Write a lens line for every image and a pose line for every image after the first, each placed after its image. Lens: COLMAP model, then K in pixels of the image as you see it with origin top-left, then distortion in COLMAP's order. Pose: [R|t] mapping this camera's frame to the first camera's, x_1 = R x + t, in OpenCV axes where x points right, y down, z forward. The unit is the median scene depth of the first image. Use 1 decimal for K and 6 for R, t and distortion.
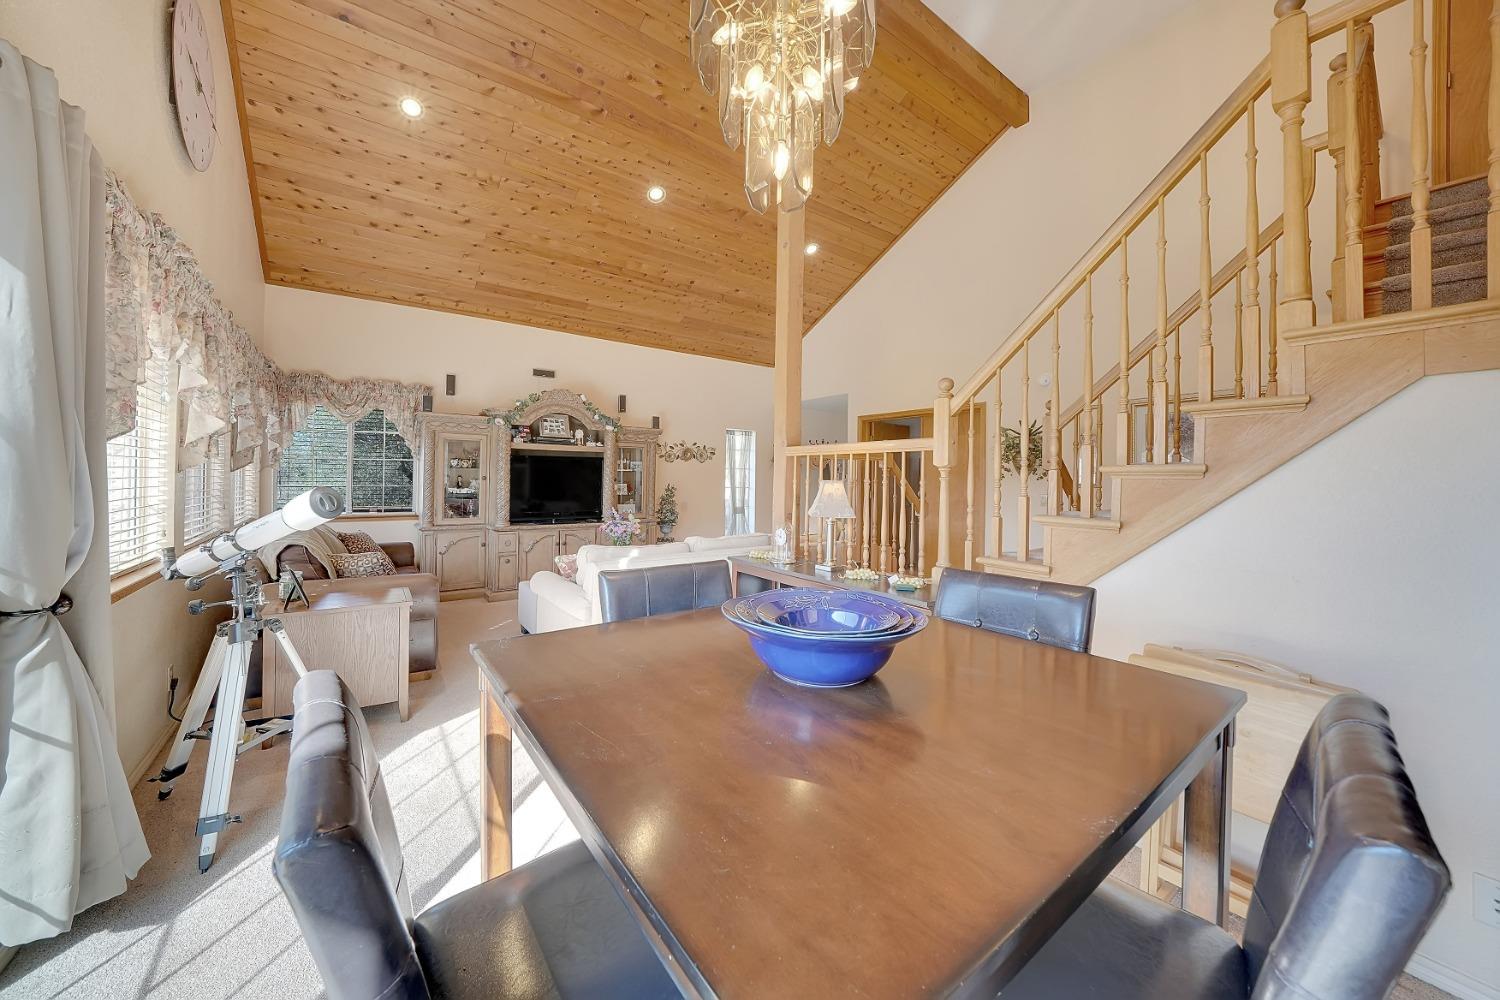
lens RADIAL K [[534.6, 0, 740.8], [0, 534.6, 474.2], [0, 0, 1]] dist [-0.021047, 0.001249]
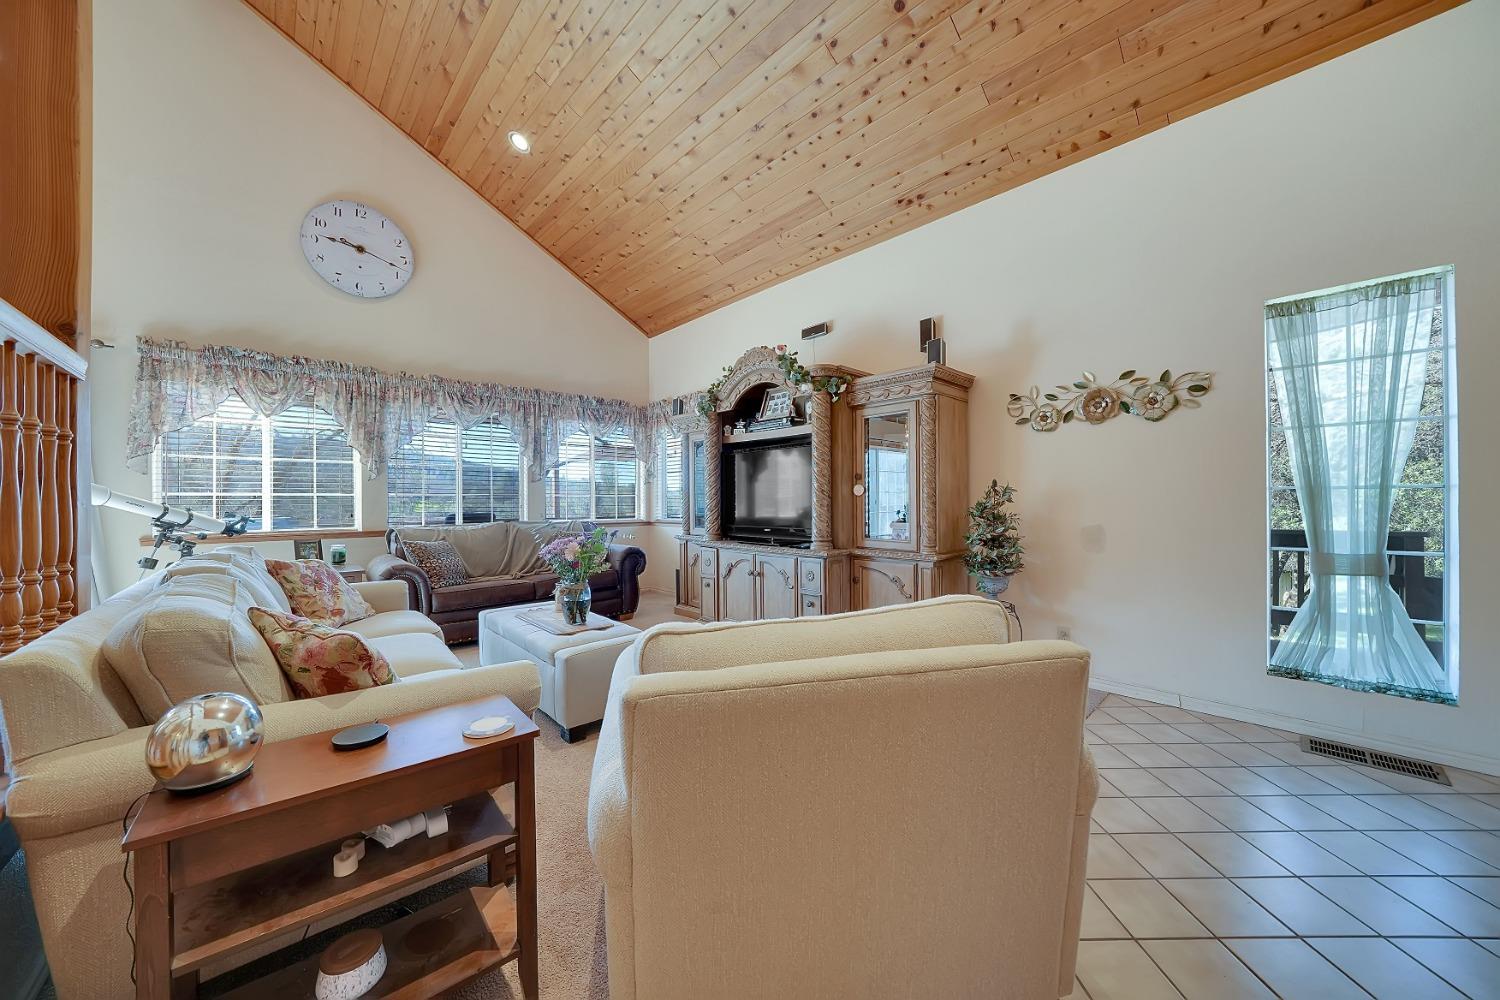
lens RADIAL K [[521.7, 0, 746.7], [0, 521.7, 502.3], [0, 0, 1]] dist [-0.024526, 0.002830]
pose [[0.116812, -0.008332, -0.993119, 0.338988], [0.013996, 0.999879, -0.006743, 0.045274], [0.993055, -0.013112, 0.116915, 0.947601]]
